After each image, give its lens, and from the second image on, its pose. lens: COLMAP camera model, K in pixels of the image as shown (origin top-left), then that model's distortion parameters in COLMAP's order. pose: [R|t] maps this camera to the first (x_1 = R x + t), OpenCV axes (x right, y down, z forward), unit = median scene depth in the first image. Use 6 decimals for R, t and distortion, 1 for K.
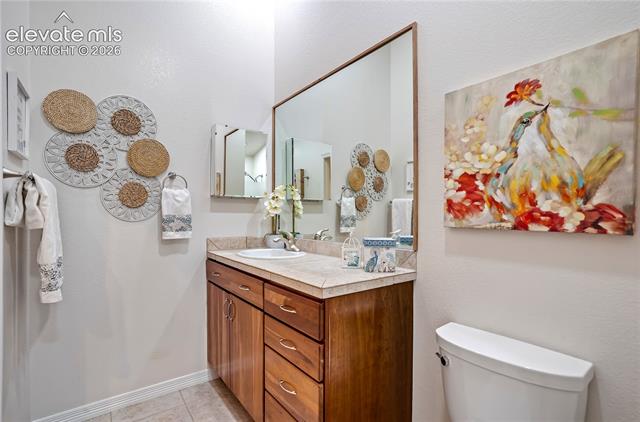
lens RADIAL K [[298.3, 0, 319.7], [0, 298.3, 212.3], [0, 0, 1]] dist [-0.018406, 0.001179]
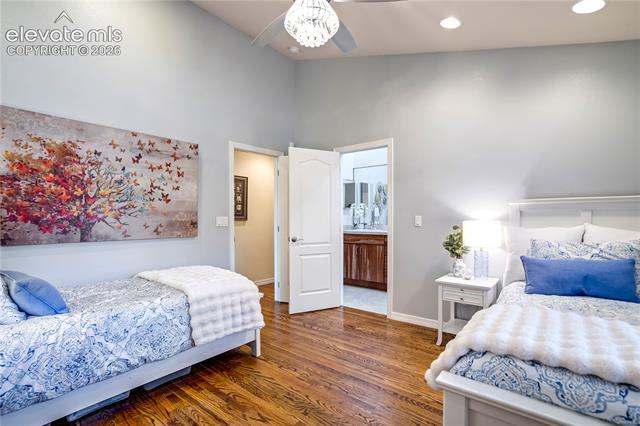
lens RADIAL K [[298.3, 0, 317.3], [0, 298.3, 213.9], [0, 0, 1]] dist [-0.018406, 0.001179]
pose [[0.968742, -0.004823, 0.248022, -0.844167], [0.004644, 0.999988, 0.001306, -0.009046], [-0.248026, -0.000114, 0.968753, -0.973367]]
